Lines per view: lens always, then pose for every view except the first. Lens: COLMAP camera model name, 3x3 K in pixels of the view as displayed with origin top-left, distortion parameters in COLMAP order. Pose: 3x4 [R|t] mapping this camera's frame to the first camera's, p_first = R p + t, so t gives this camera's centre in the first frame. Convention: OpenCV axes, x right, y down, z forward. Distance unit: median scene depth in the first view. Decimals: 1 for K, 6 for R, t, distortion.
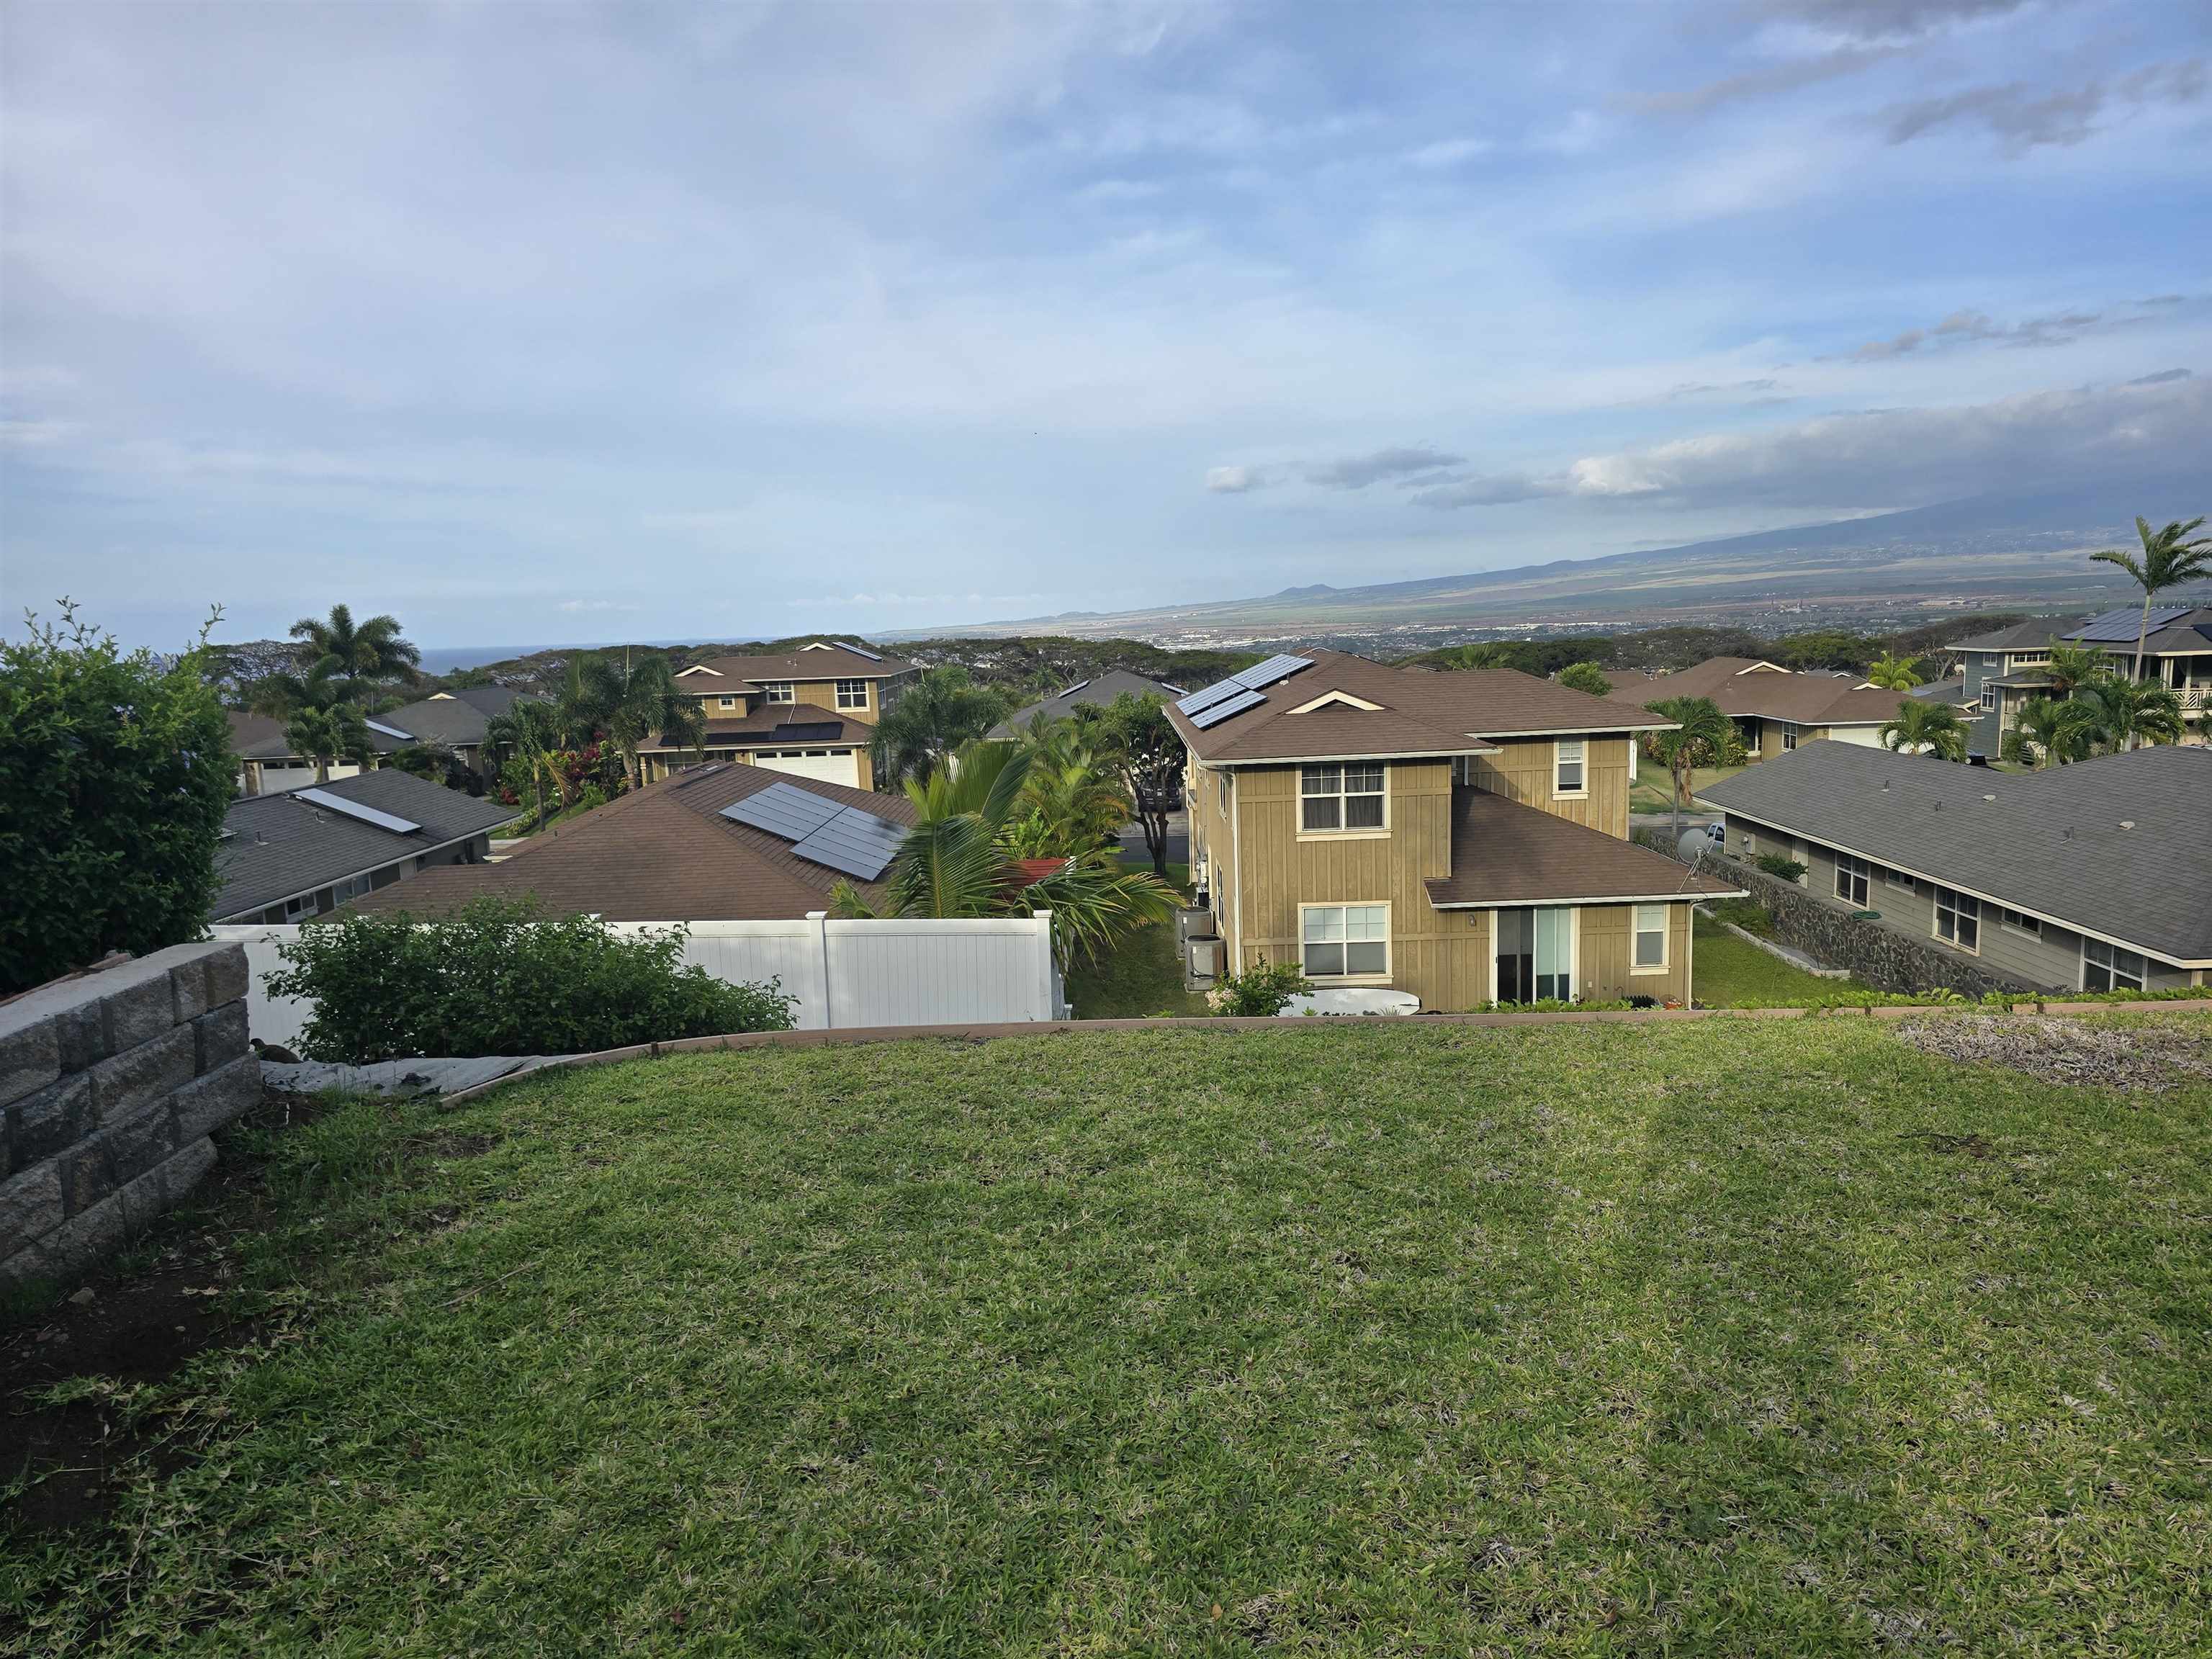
lens RADIAL K [[1471.2, 0, 1090.6], [0, 1471.2, 860.5], [0, 0, 1]] dist [0.061169, -0.059610]
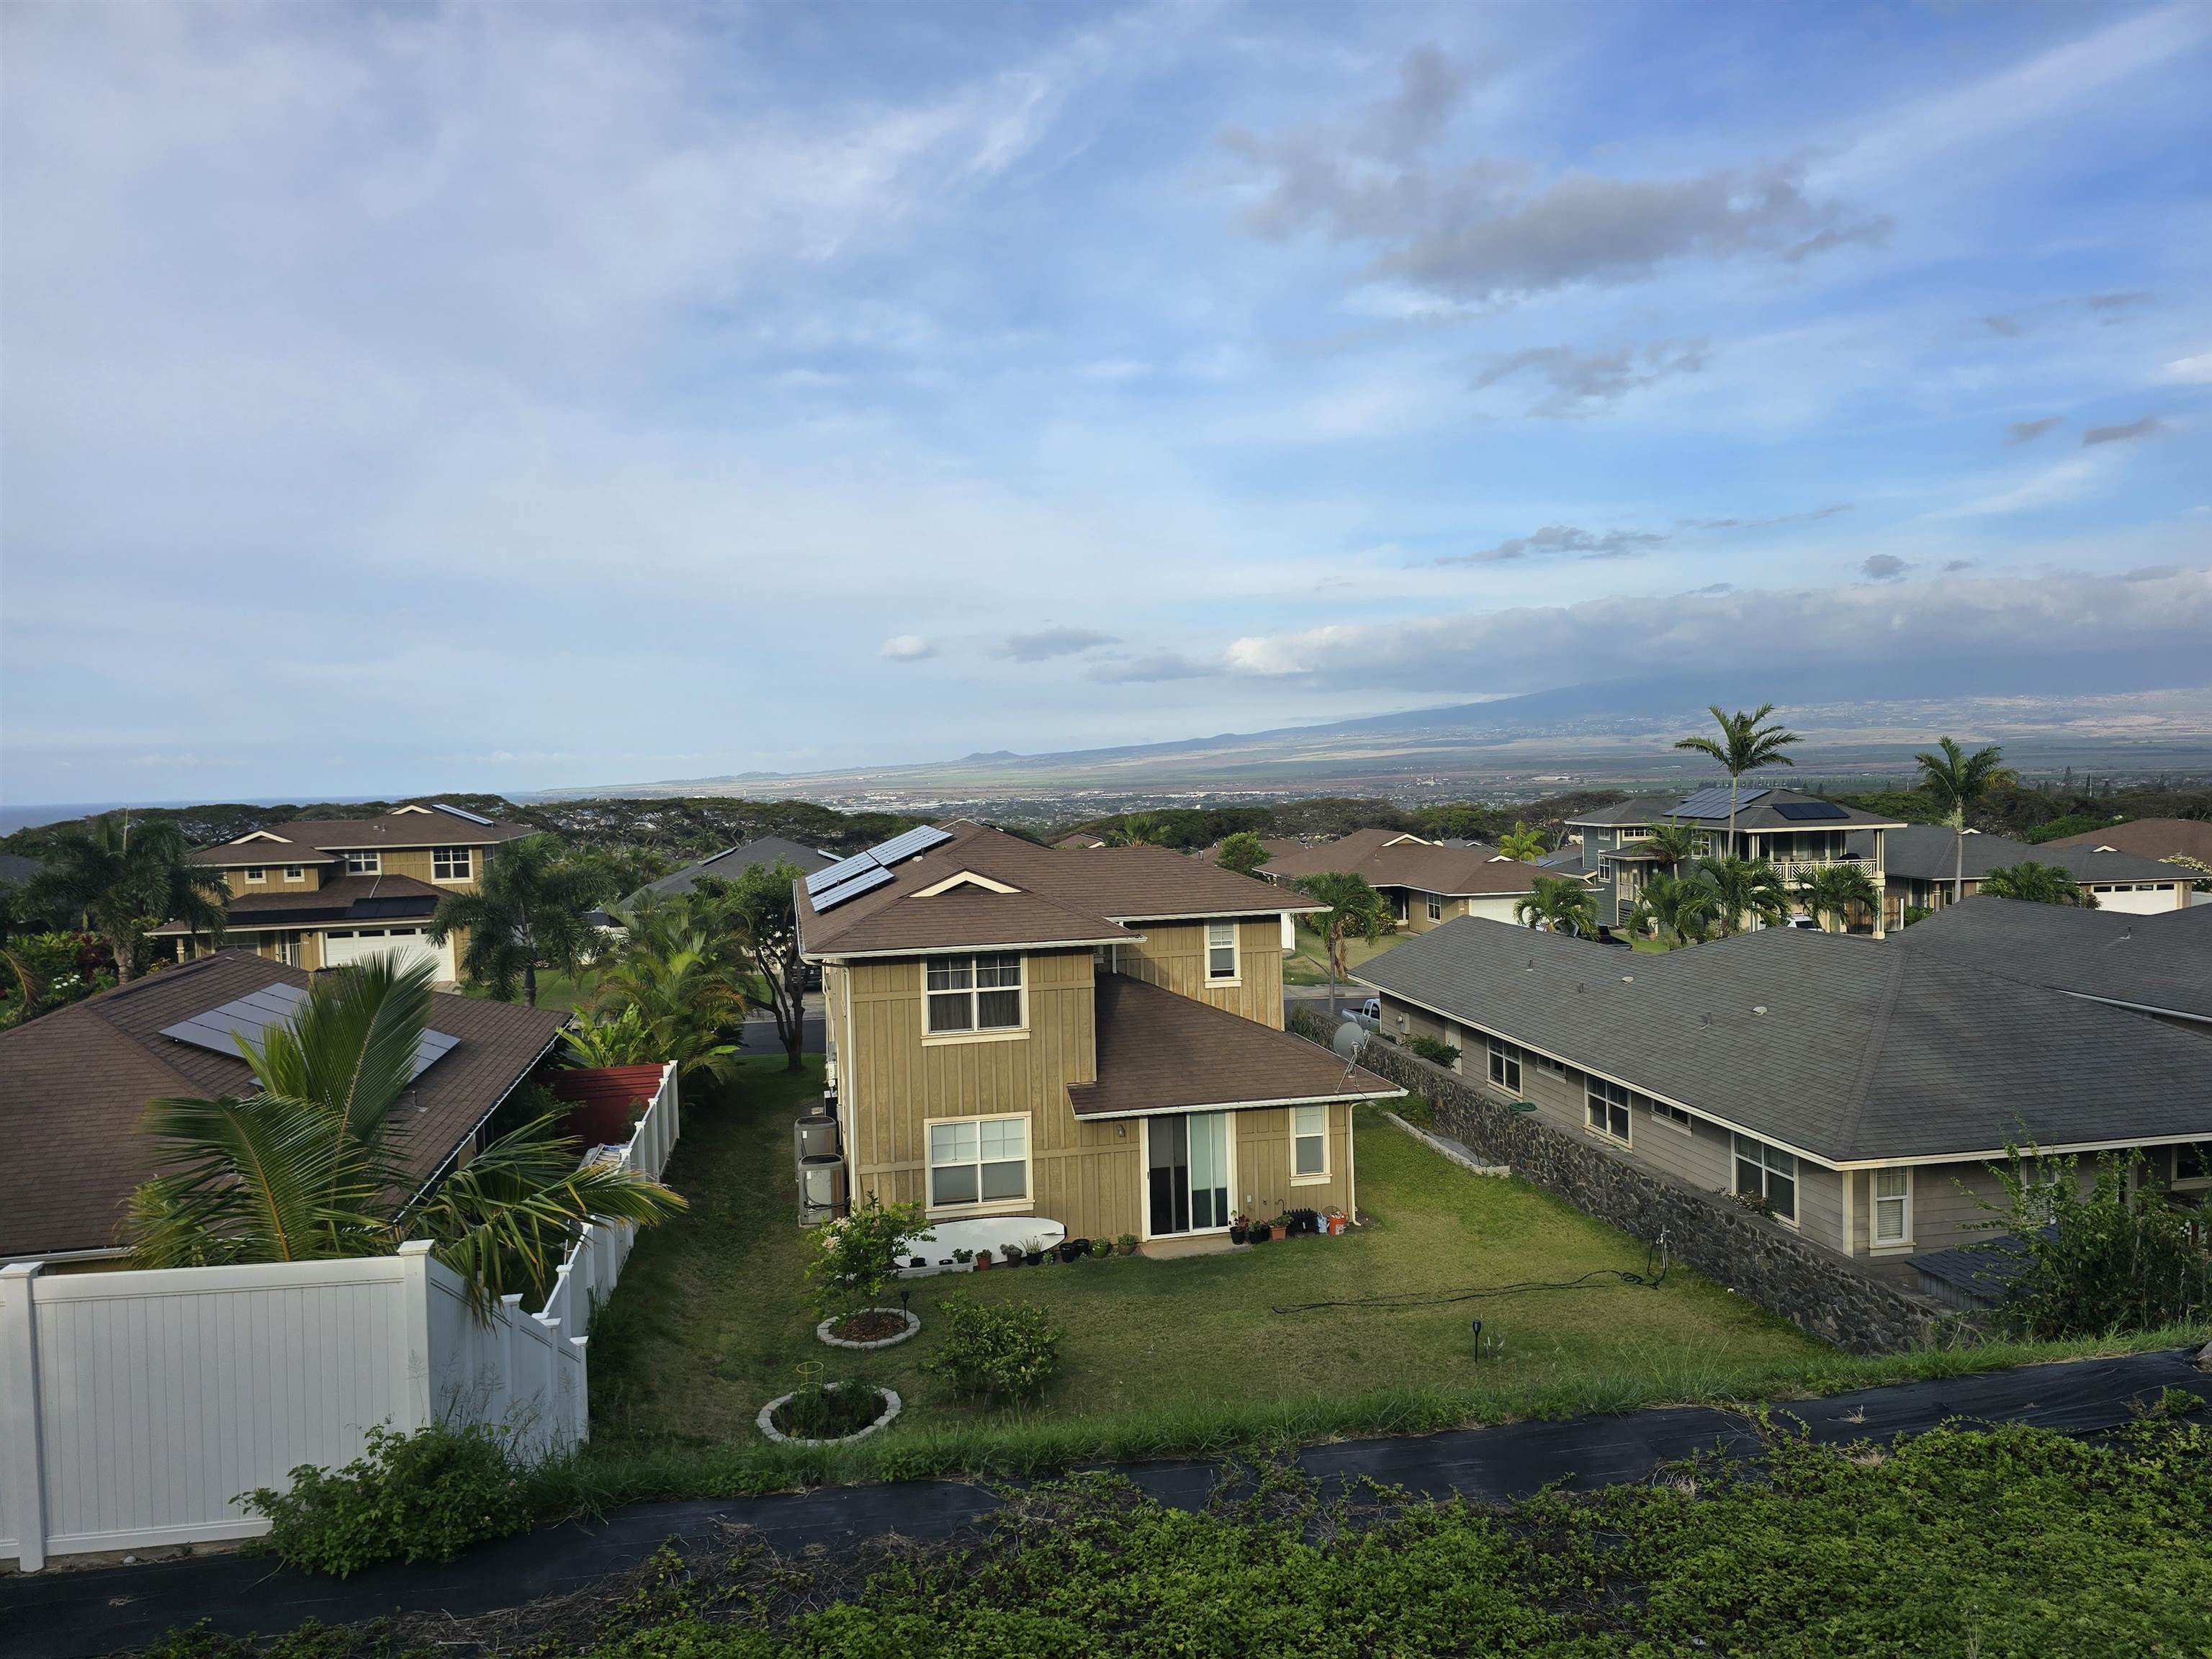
lens RADIAL K [[1477.0, 0, 1119.4], [0, 1477.0, 856.4], [0, 0, 1]] dist [0.074122, -0.082153]
pose [[0.973484, 0.001204, 0.228753, 0.048027], [0.024476, 0.993697, -0.109392, -0.022502], [-0.227443, 0.112091, 0.967319, 0.110308]]
